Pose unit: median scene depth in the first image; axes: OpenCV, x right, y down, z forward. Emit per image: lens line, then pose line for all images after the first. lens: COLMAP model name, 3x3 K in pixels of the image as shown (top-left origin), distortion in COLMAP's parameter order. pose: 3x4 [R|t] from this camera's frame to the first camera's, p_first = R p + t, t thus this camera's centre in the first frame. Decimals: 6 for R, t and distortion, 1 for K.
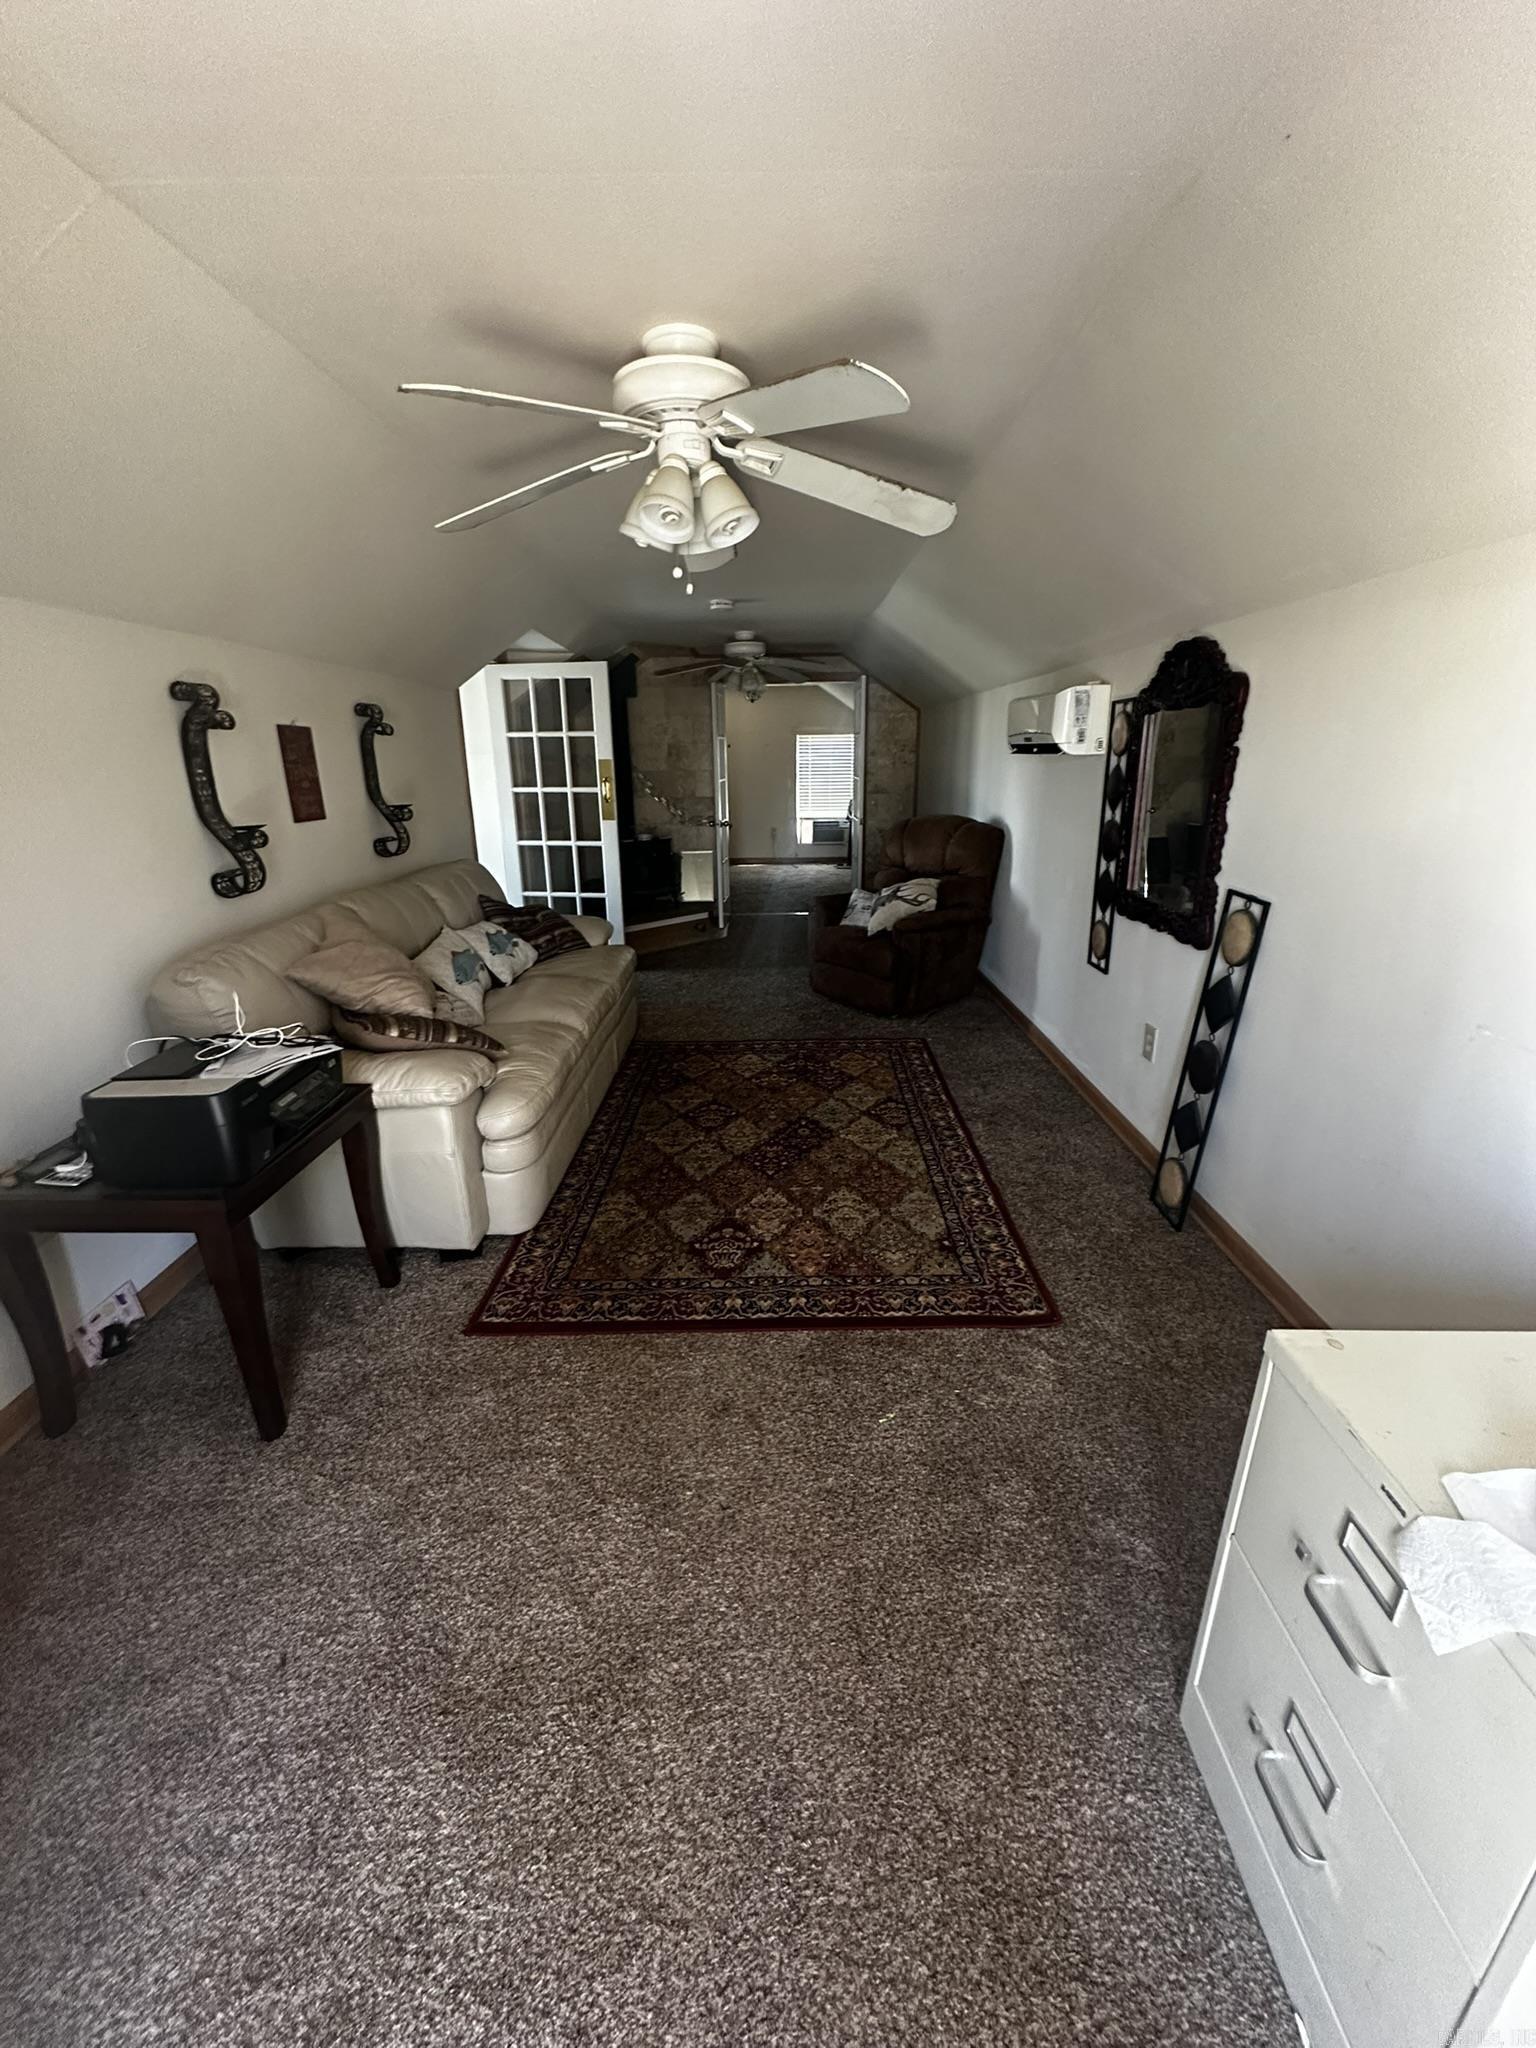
lens RADIAL K [[817.8, 0, 760.8], [0, 817.8, 1033.3], [0, 0, 1]] dist [-0.003759, 0.001012]
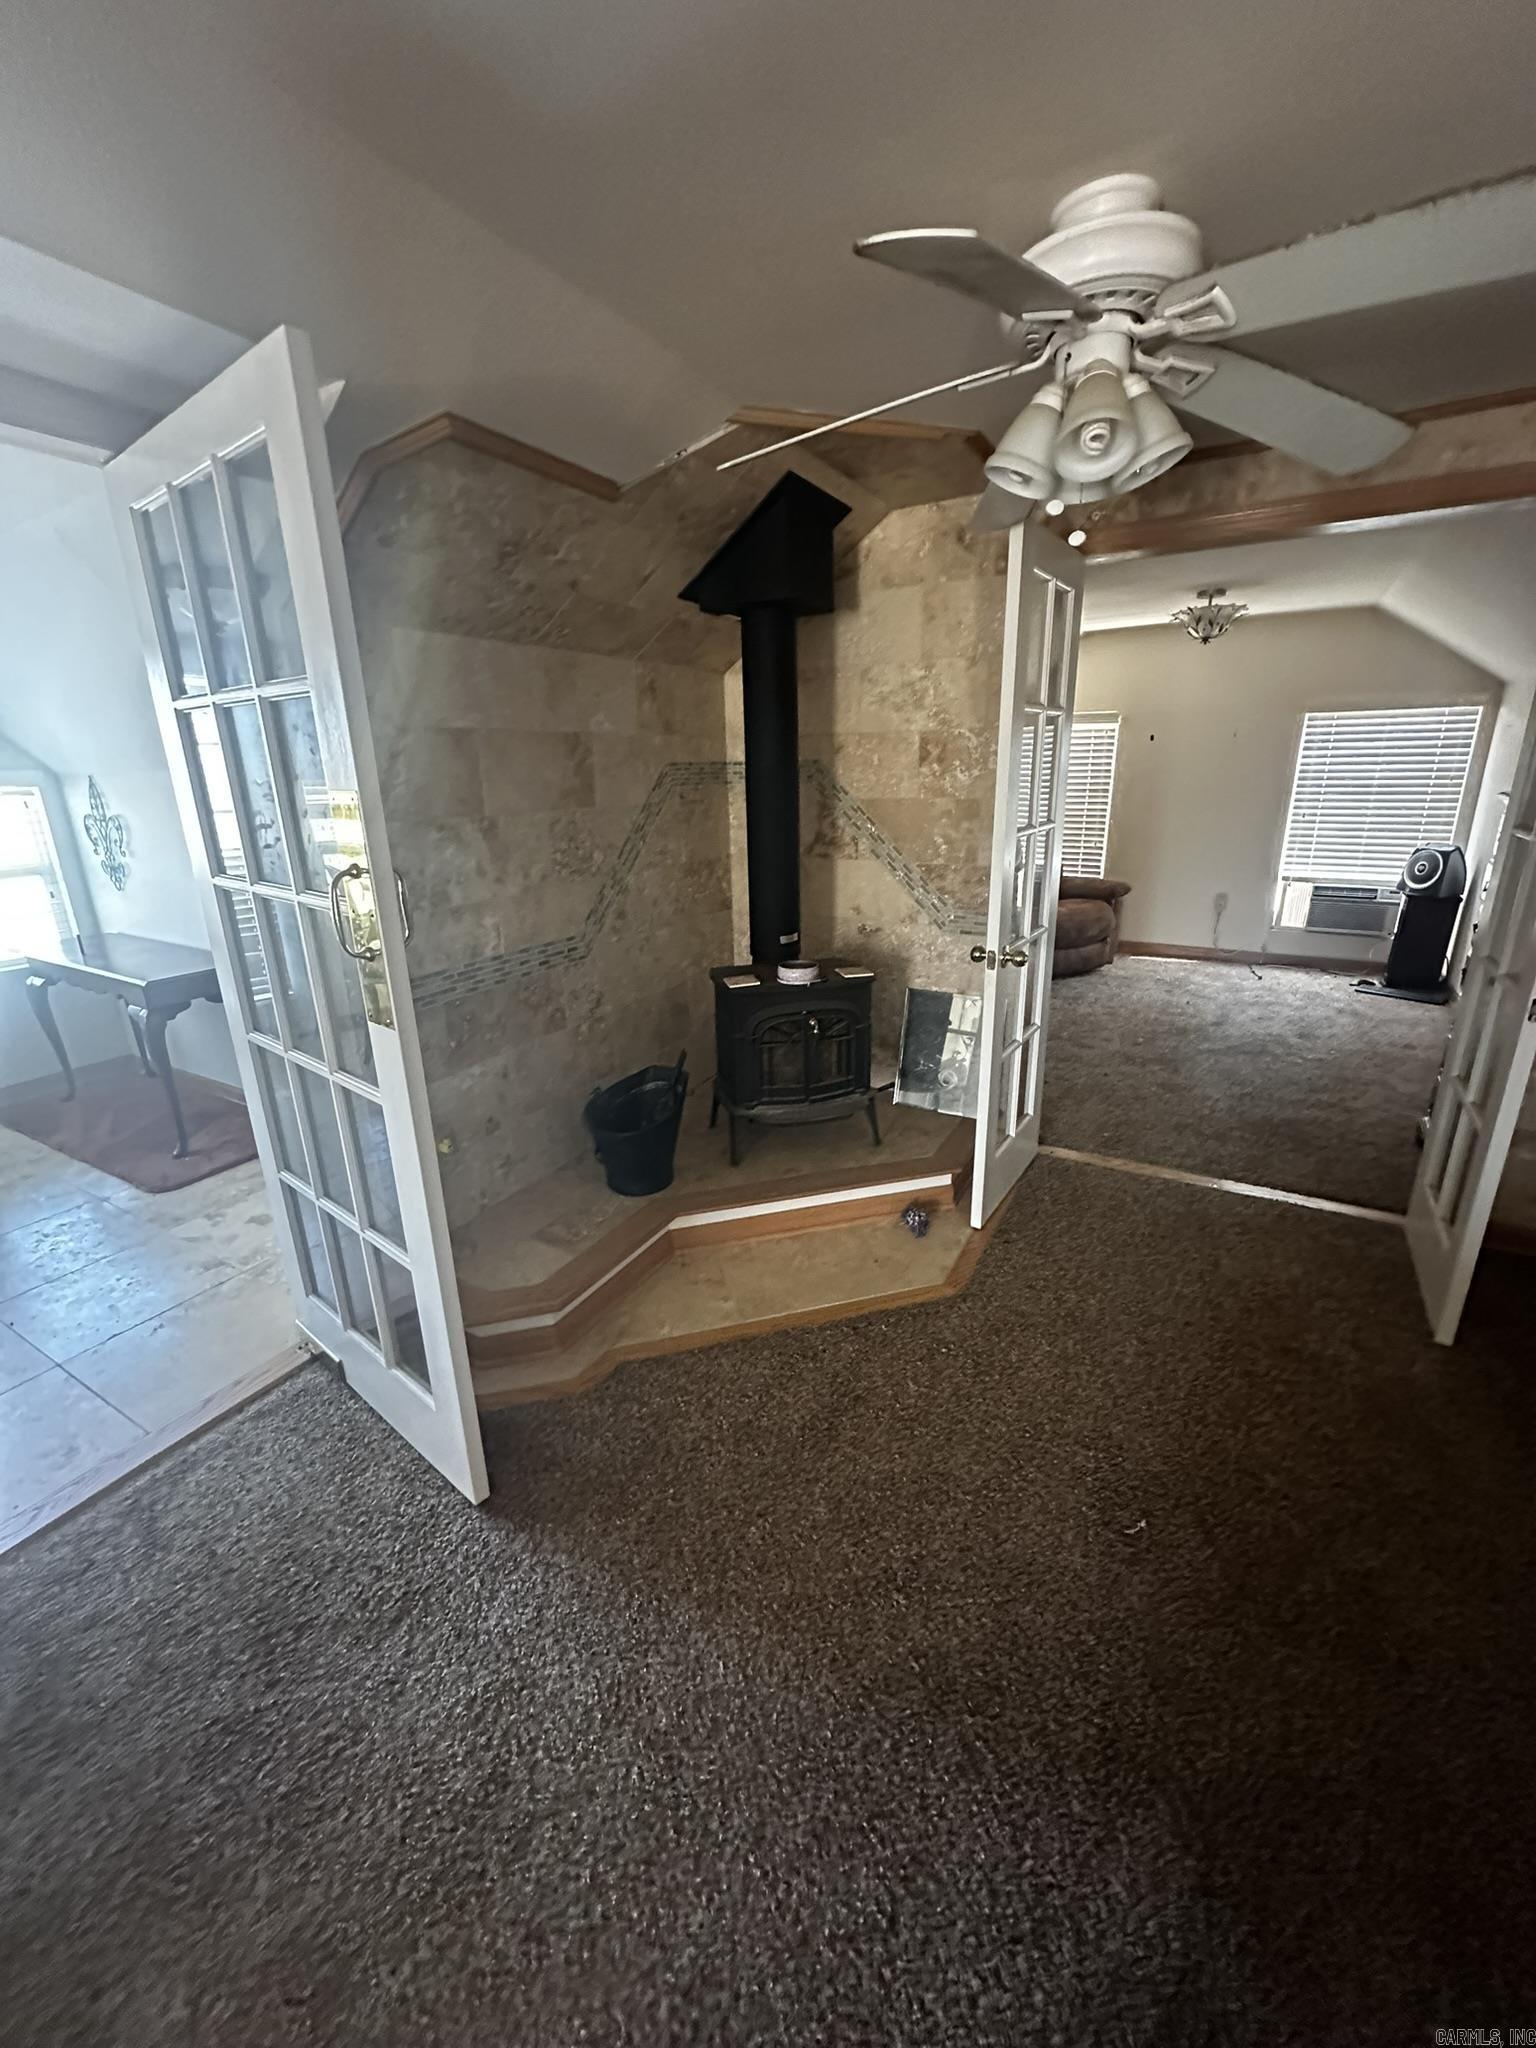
lens RADIAL K [[817.8, 0, 769.9], [0, 817.8, 1017.9], [0, 0, 1]] dist [-0.003759, 0.001012]
pose [[0.870687, 0.155851, -0.466492, 0.020178], [-0.158984, 0.986732, 0.032922, -0.150344], [0.465433, 0.045499, 0.883913, 0.427403]]
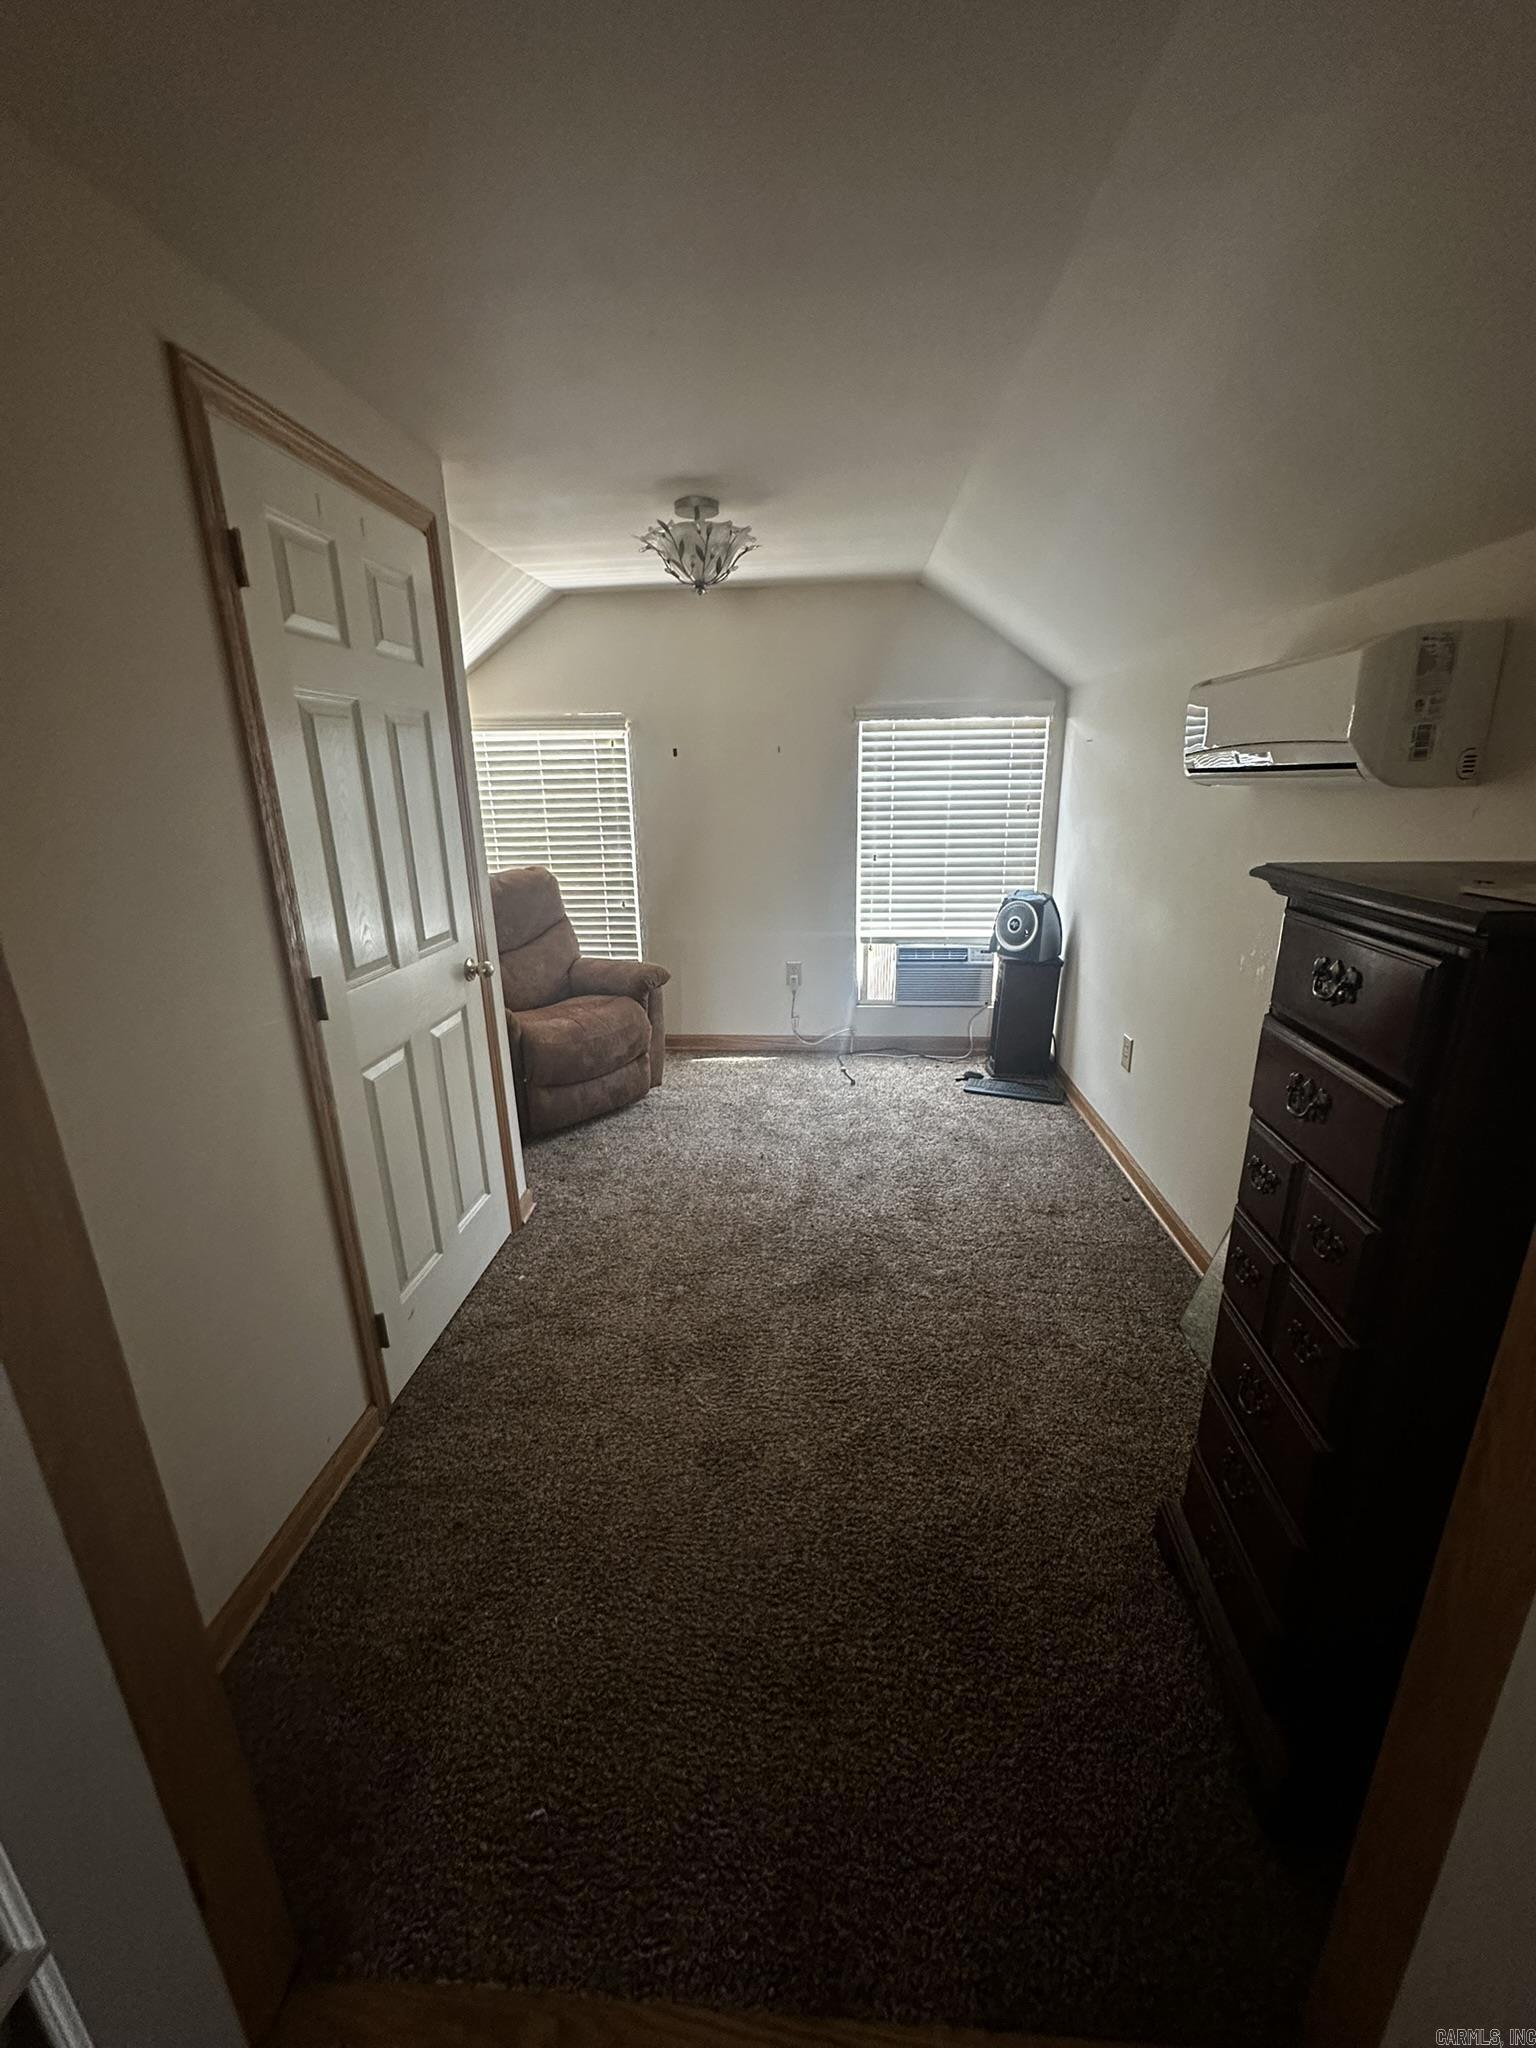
lens RADIAL K [[817.8, 0, 770.7], [0, 817.8, 1019.7], [0, 0, 1]] dist [-0.003759, 0.001012]
pose [[0.997914, 0.026979, -0.058656, 0.028667], [-0.028571, 0.999241, -0.026466, -0.223686], [0.057897, 0.028087, 0.997927, 0.644487]]
